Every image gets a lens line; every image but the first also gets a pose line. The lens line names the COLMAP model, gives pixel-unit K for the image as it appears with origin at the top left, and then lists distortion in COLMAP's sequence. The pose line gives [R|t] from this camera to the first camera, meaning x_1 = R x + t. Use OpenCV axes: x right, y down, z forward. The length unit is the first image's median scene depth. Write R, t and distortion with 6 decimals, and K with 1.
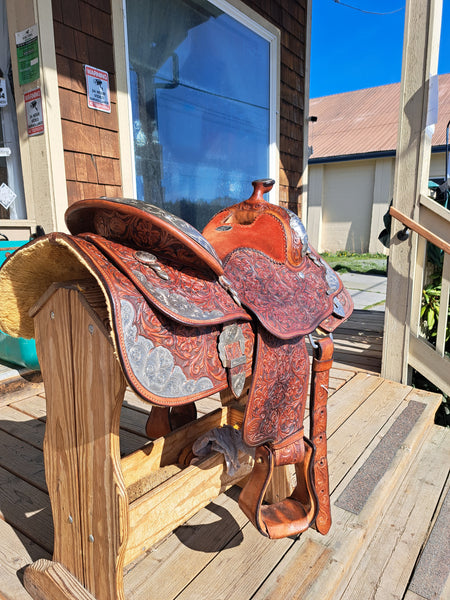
lens RADIAL K [[442.5, 0, 225.0], [0, 442.5, 300.0], [0, 0, 1]] dist [0.062175, -0.049724]
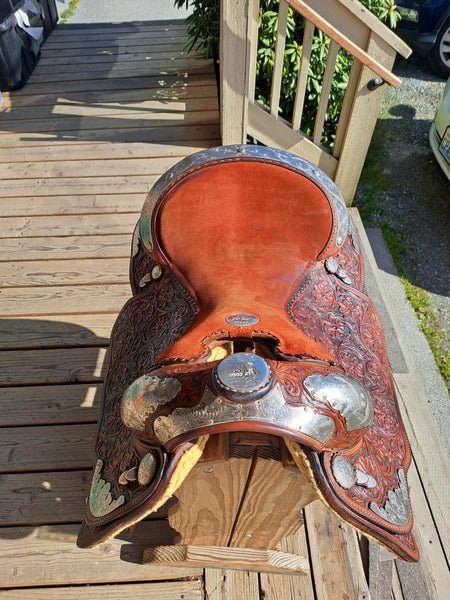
lens RADIAL K [[442.5, 0, 225.0], [0, 442.5, 300.0], [0, 0, 1]] dist [0.062175, -0.049724]
pose [[0.794739, -0.466218, 0.388628, -0.152830], [0.103678, 0.735161, 0.669918, -0.213261], [-0.598031, -0.492117, 0.632597, 0.192287]]
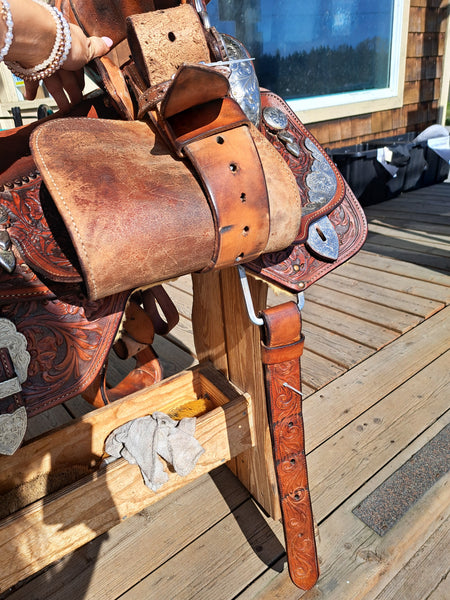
lens RADIAL K [[446.0, 0, 223.9], [0, 446.0, 302.8], [0, 0, 1]] dist [0.023633, 0.002724]
pose [[0.951913, 0.040040, -0.303739, 0.131936], [0.046179, 0.961344, 0.271449, -0.025603], [0.302867, -0.272422, 0.913268, 0.206542]]
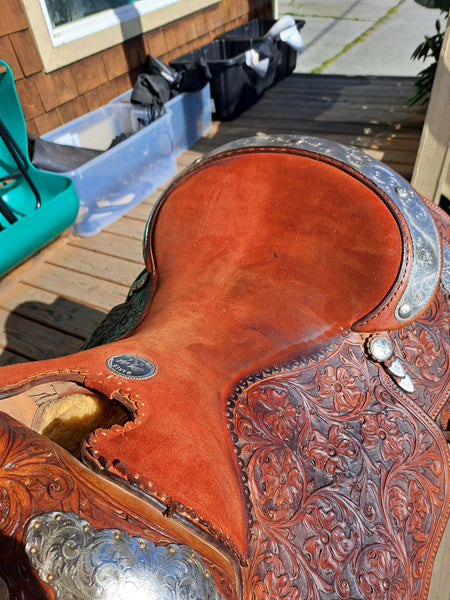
lens RADIAL K [[450.6, 0, 218.0], [0, 450.6, 299.5], [0, 0, 1]] dist [0.009304, -0.004936]
pose [[0.988922, -0.142709, 0.040841, -0.039343], [0.100171, 0.844643, 0.525875, -0.138695], [-0.109543, -0.515958, 0.849581, 0.217886]]
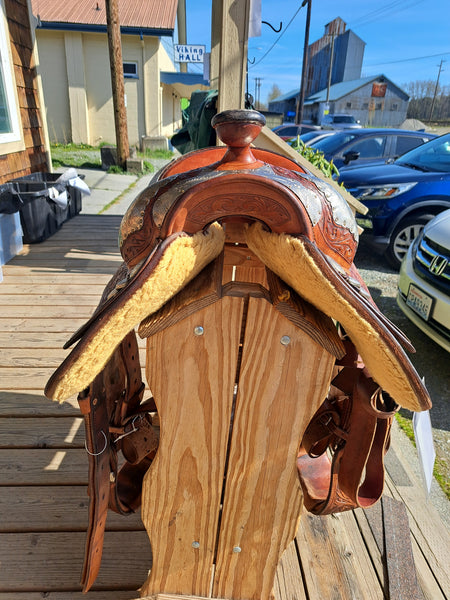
lens RADIAL K [[442.5, 0, 225.0], [0, 442.5, 300.0], [0, 0, 1]] dist [0.062175, -0.049724]
pose [[0.788370, -0.207629, 0.579106, -0.227799], [0.064090, 0.963923, 0.258350, -0.060370], [-0.611854, -0.166561, 0.773235, 0.121451]]
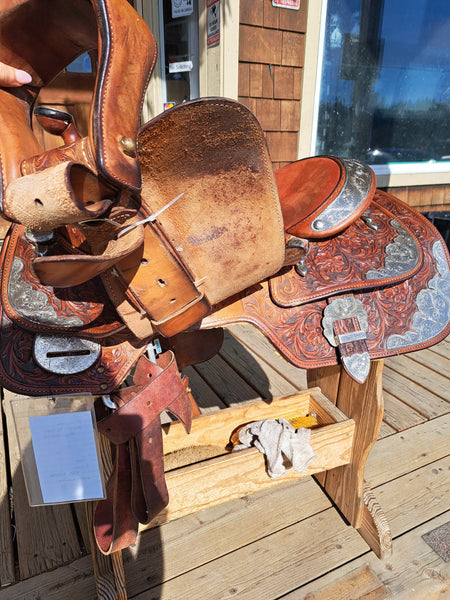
lens RADIAL K [[446.0, 0, 223.9], [0, 446.0, 302.8], [0, 0, 1]] dist [0.023633, 0.002724]
pose [[0.883380, 0.191957, -0.427543, 0.101519], [-0.099981, 0.968459, 0.228237, -0.059174], [0.457869, -0.158873, 0.874709, 0.092204]]
